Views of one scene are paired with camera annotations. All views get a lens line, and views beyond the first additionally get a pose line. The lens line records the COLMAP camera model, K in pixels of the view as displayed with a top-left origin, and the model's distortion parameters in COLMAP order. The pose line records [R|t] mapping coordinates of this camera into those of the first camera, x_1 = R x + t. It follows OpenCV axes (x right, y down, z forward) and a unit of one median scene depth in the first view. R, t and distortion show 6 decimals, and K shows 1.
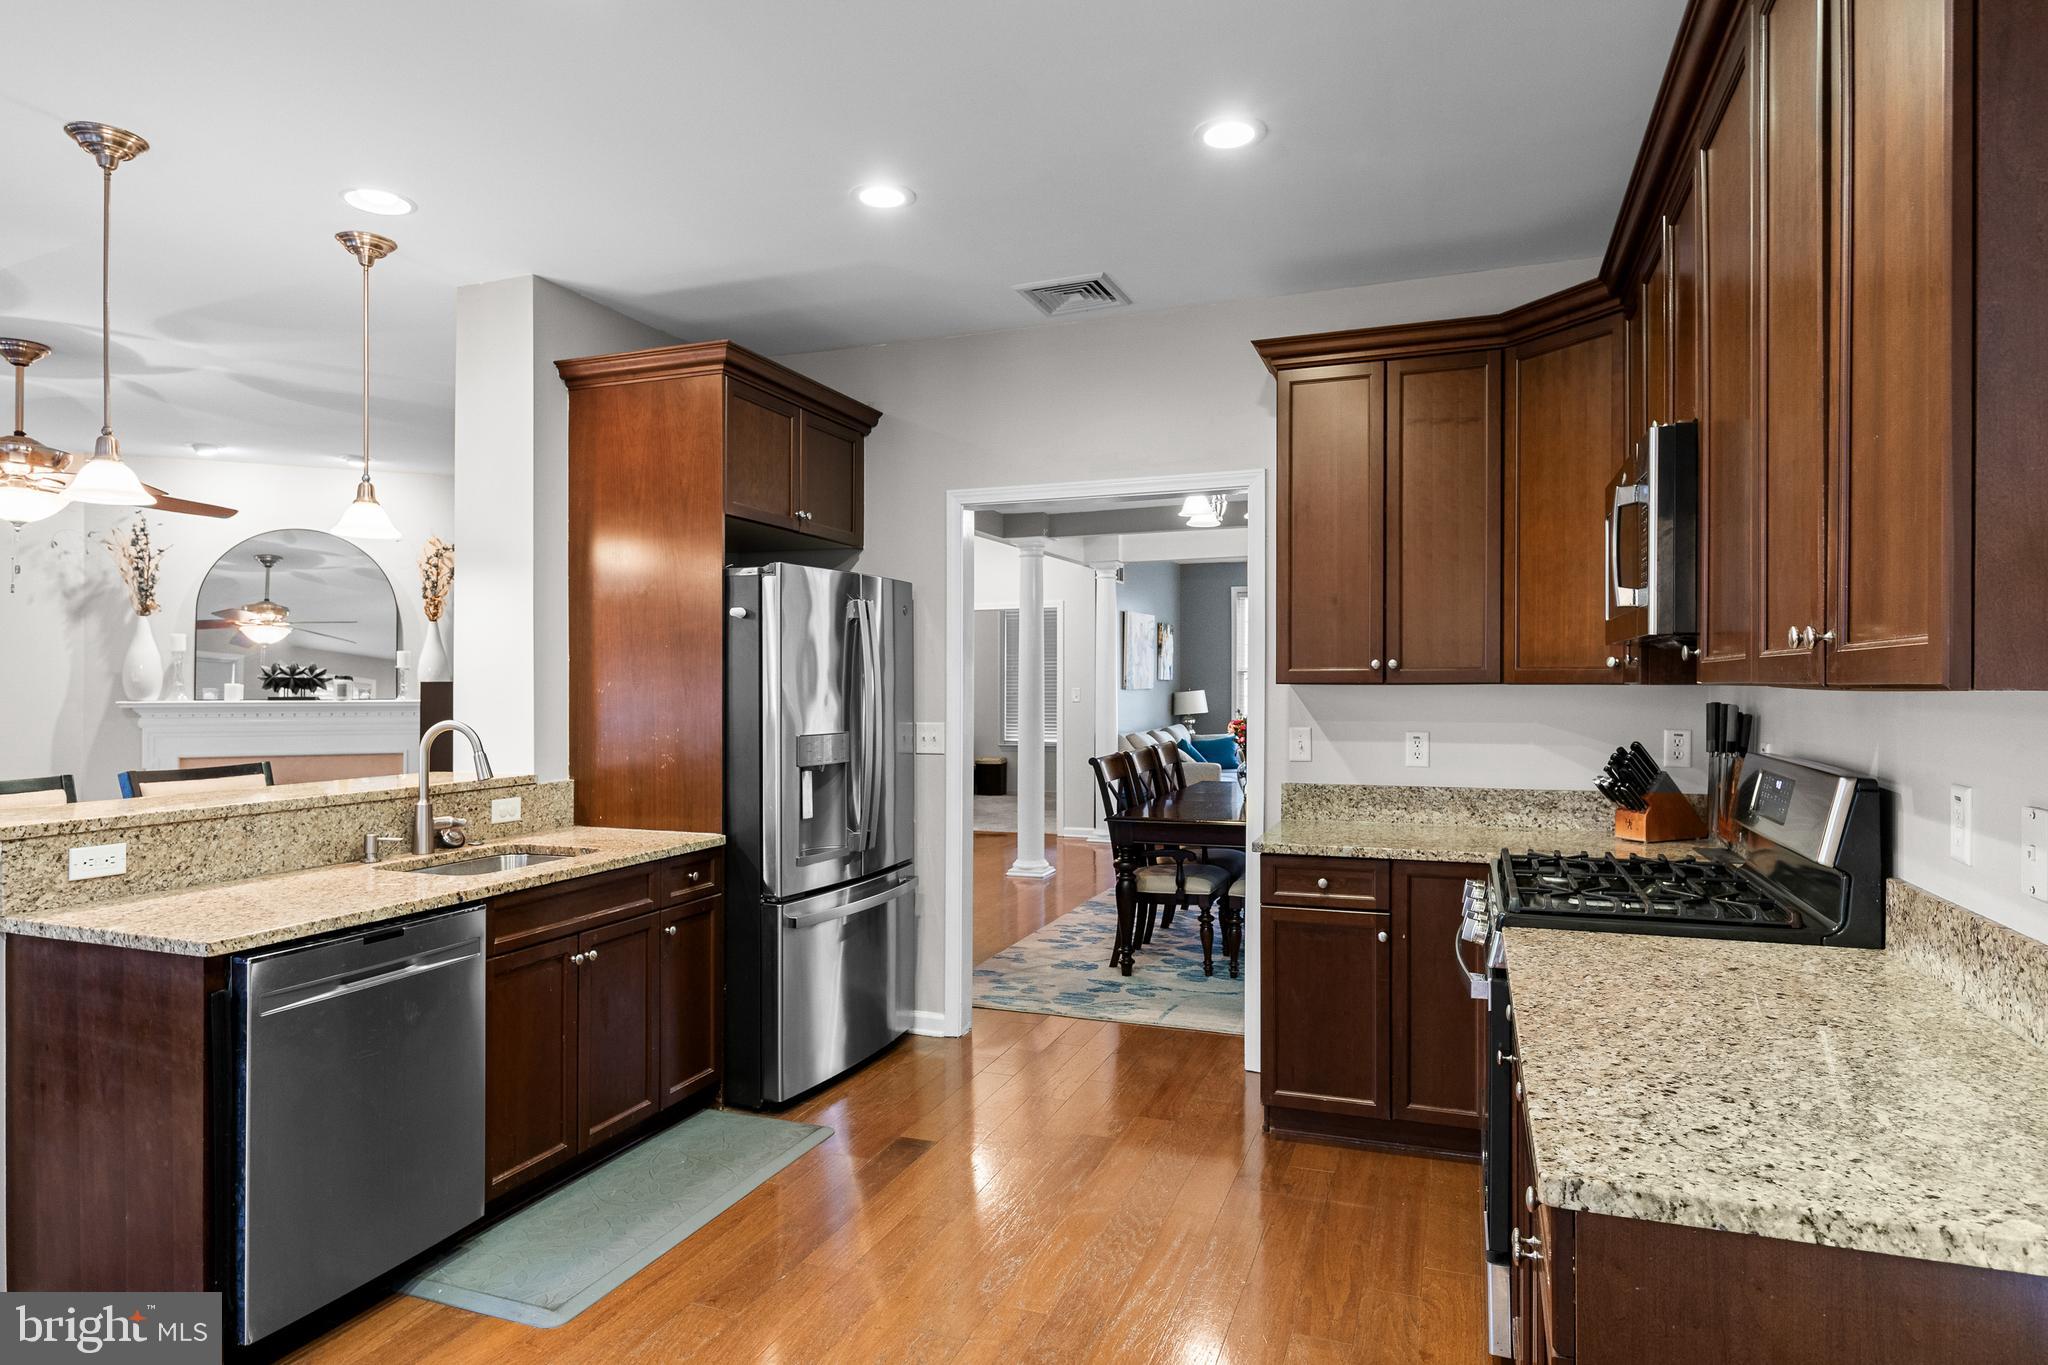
lens RADIAL K [[1129.6, 0, 1005.7], [0, 1129.6, 675.2], [0, 0, 1]] dist [-0.007912, -0.002000]
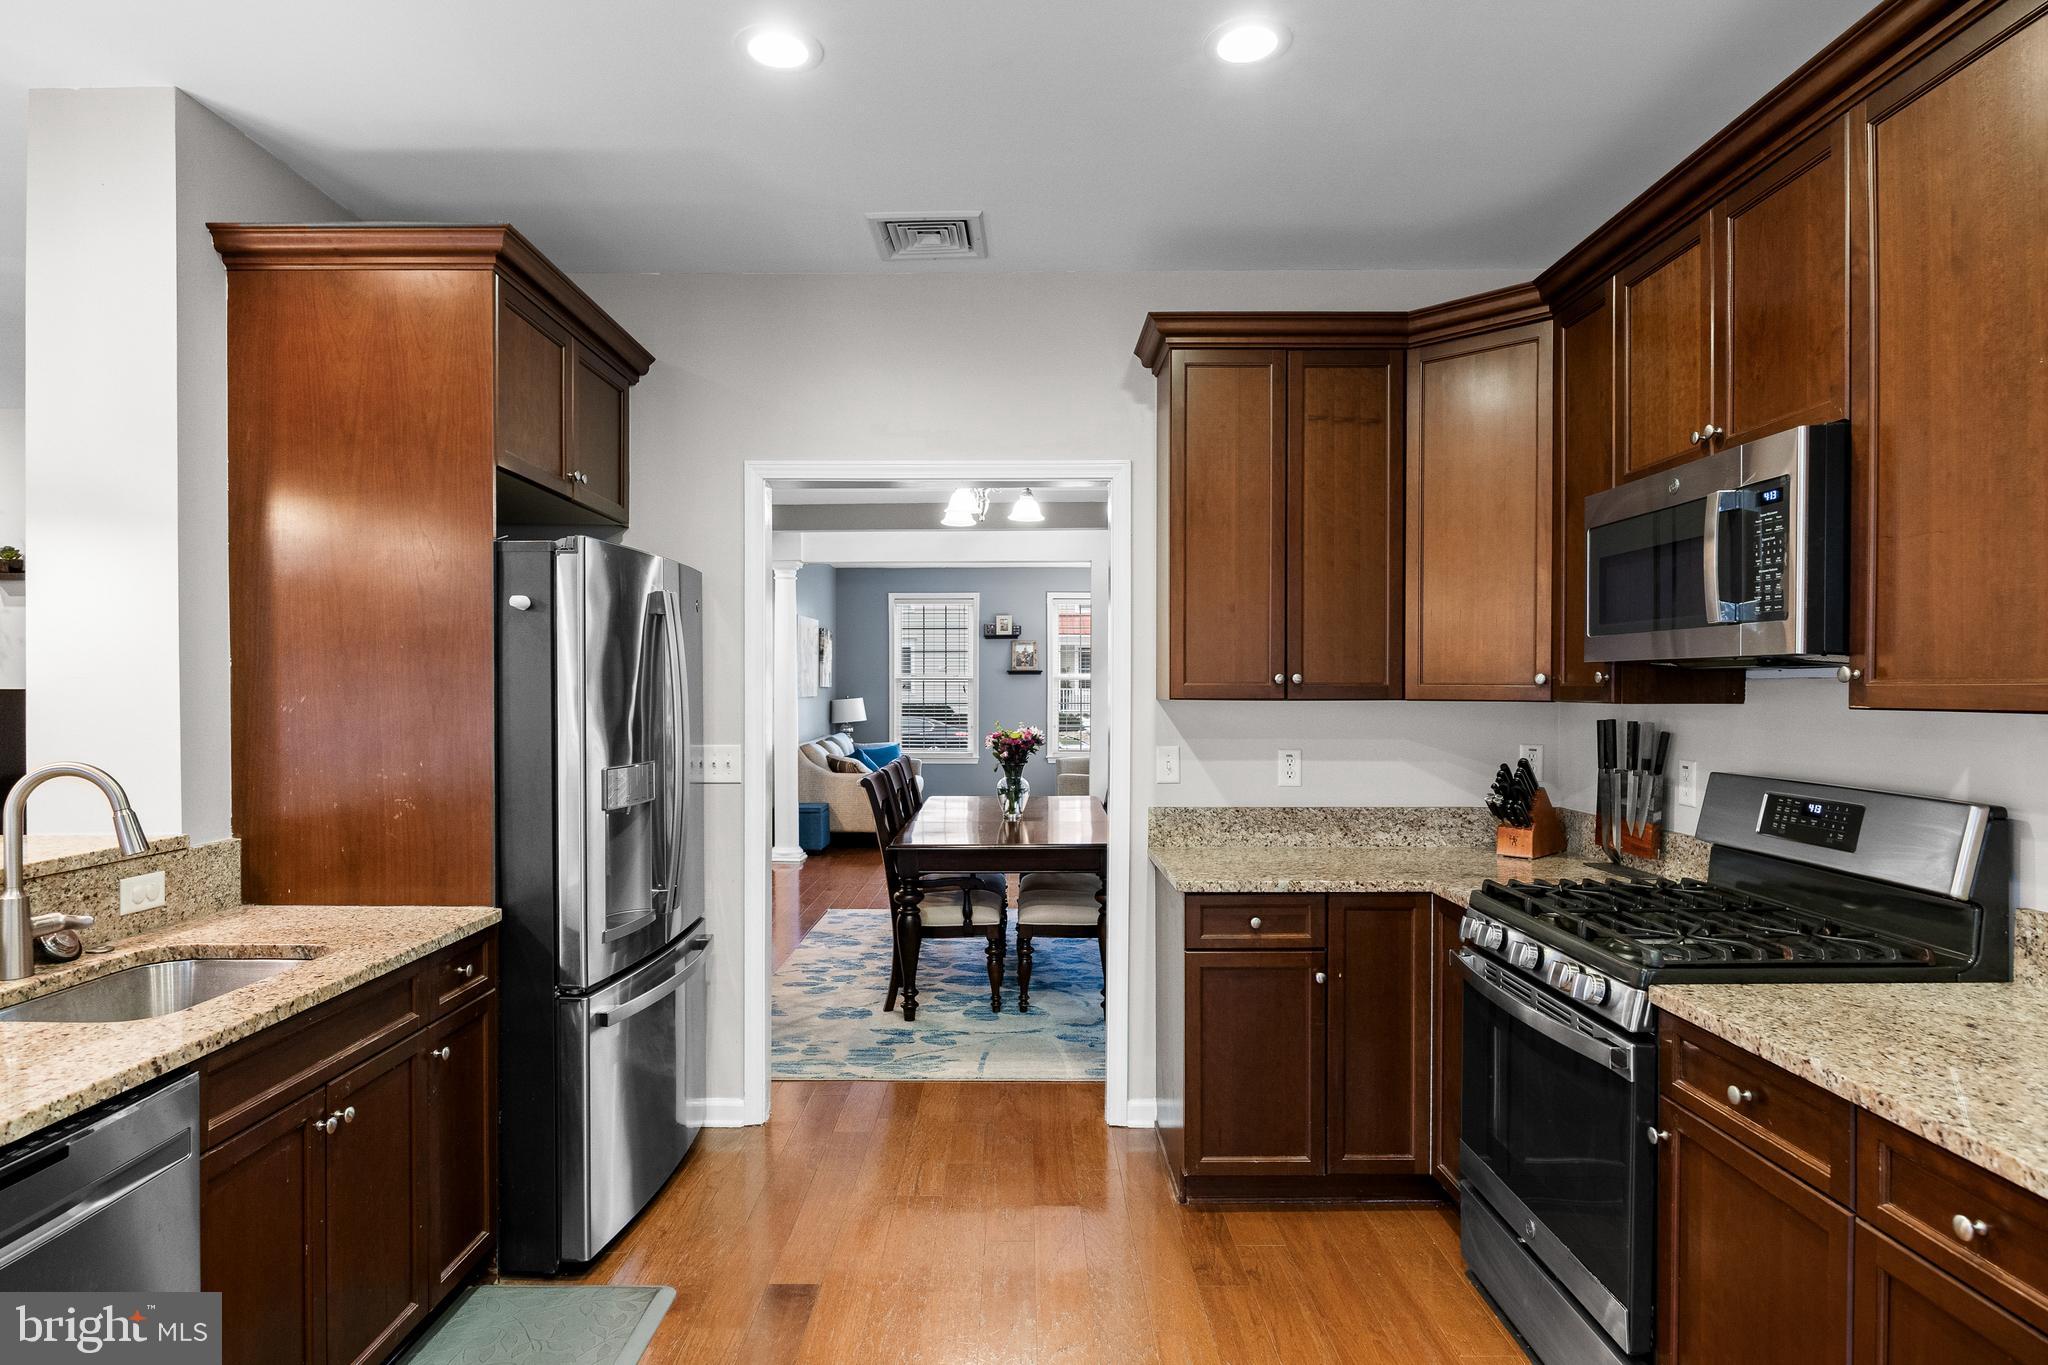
lens RADIAL K [[1129.6, 0, 1001.8], [0, 1129.6, 692.2], [0, 0, 1]] dist [-0.007912, -0.002000]
pose [[0.936152, 0.000773, 0.351595, -0.198420], [-0.006348, 0.999872, 0.014703, -0.010171], [-0.351538, -0.015996, 0.936037, 0.204781]]
